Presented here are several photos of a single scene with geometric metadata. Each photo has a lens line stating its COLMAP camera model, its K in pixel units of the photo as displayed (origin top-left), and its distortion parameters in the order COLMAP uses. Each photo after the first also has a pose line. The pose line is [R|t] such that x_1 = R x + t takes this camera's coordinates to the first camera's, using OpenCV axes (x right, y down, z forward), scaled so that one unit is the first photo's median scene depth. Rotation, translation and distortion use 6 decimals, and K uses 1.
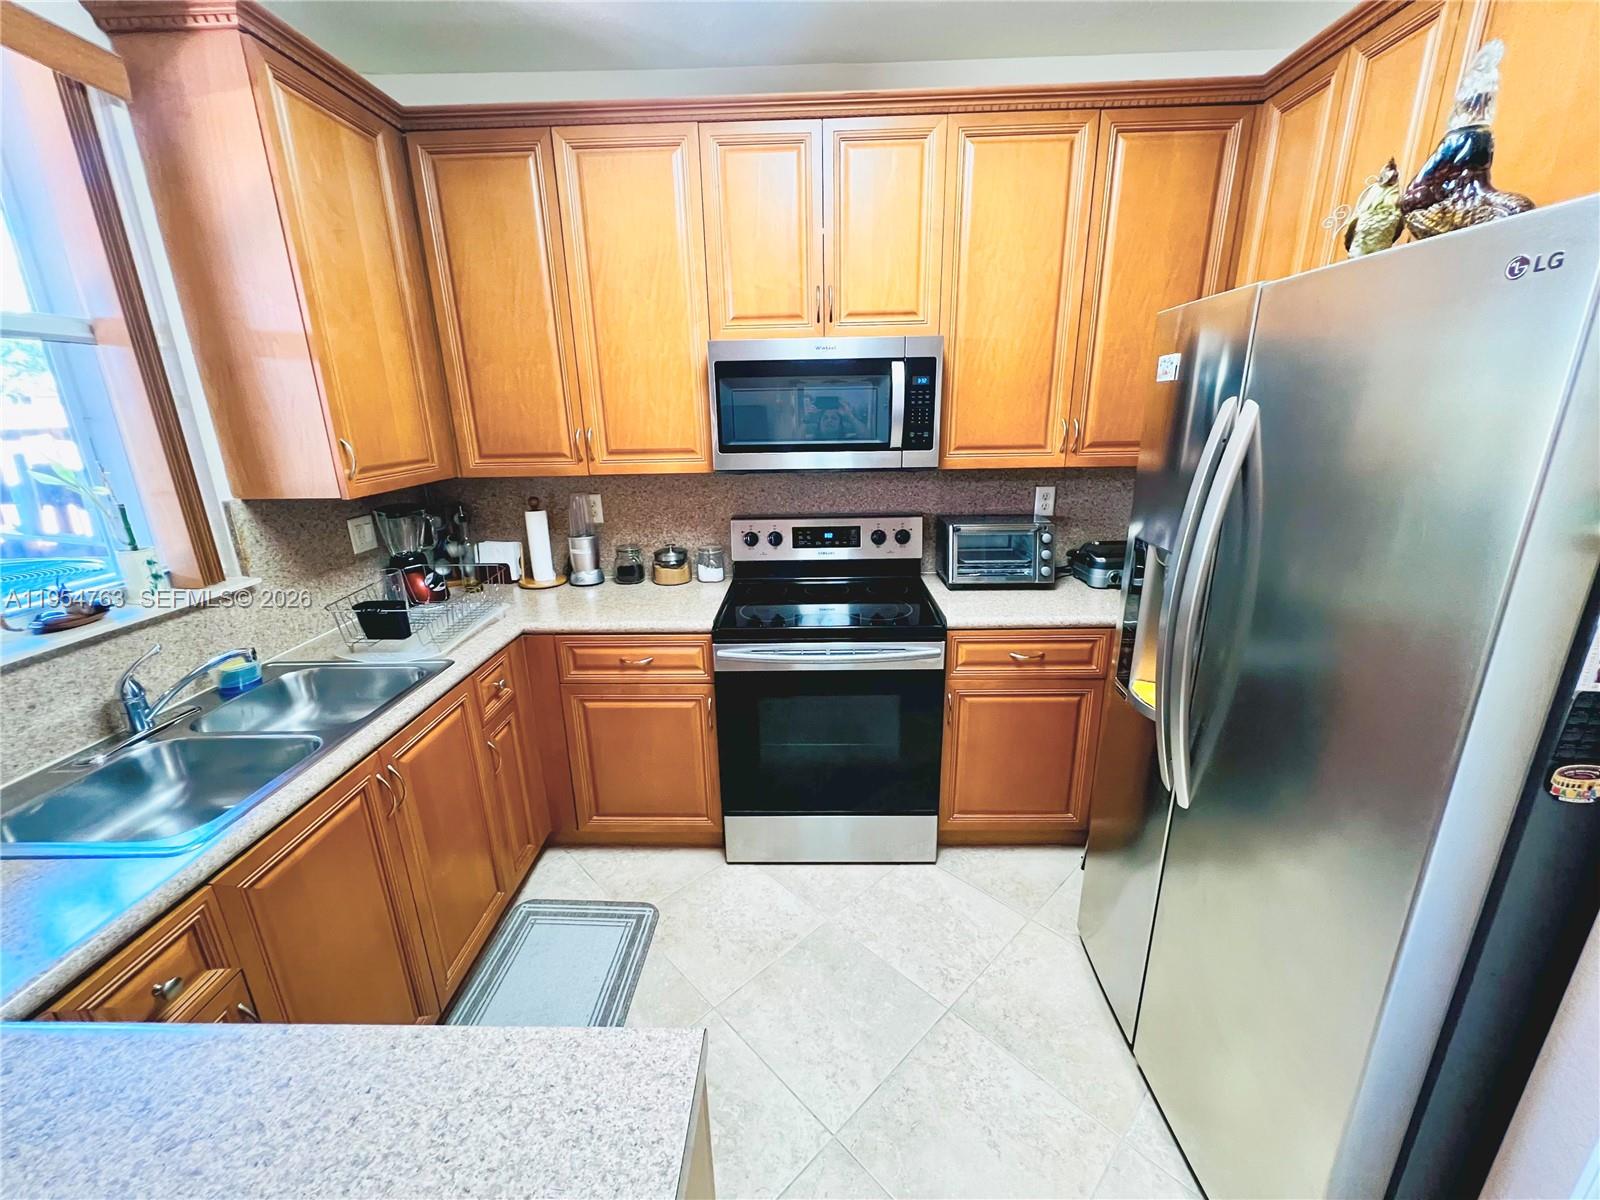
lens RADIAL K [[641.9, 0, 799.3], [0, 641.9, 593.7], [0, 0, 1]] dist [-0.002559, -0.000273]
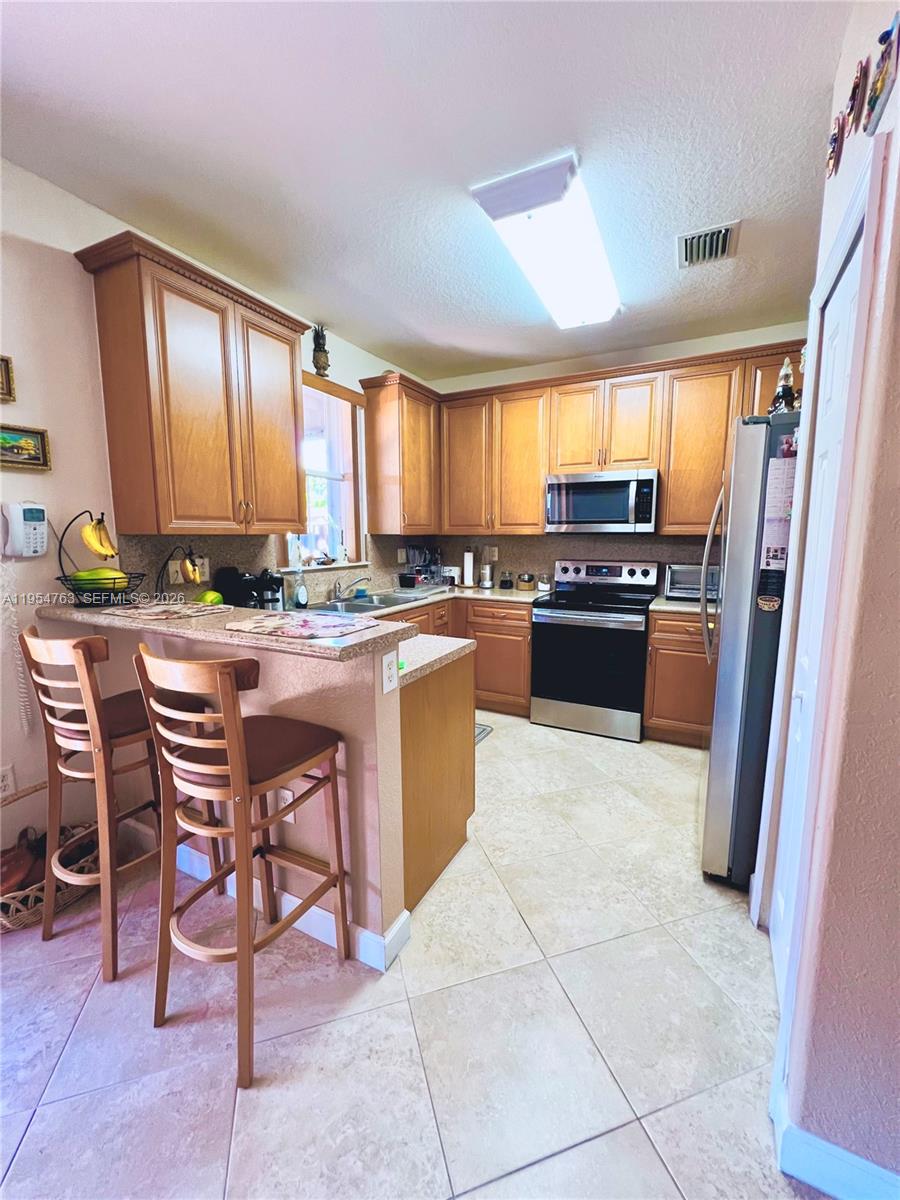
lens RADIAL K [[481.4, 0, 455.0], [0, 481.4, 598.8], [0, 0, 1]] dist [-0.002559, -0.000273]
pose [[0.898040, 0.077999, -0.432943, 0.328424], [-0.139910, 0.983696, -0.112989, 0.264566], [0.417072, 0.162042, 0.894312, -0.565290]]
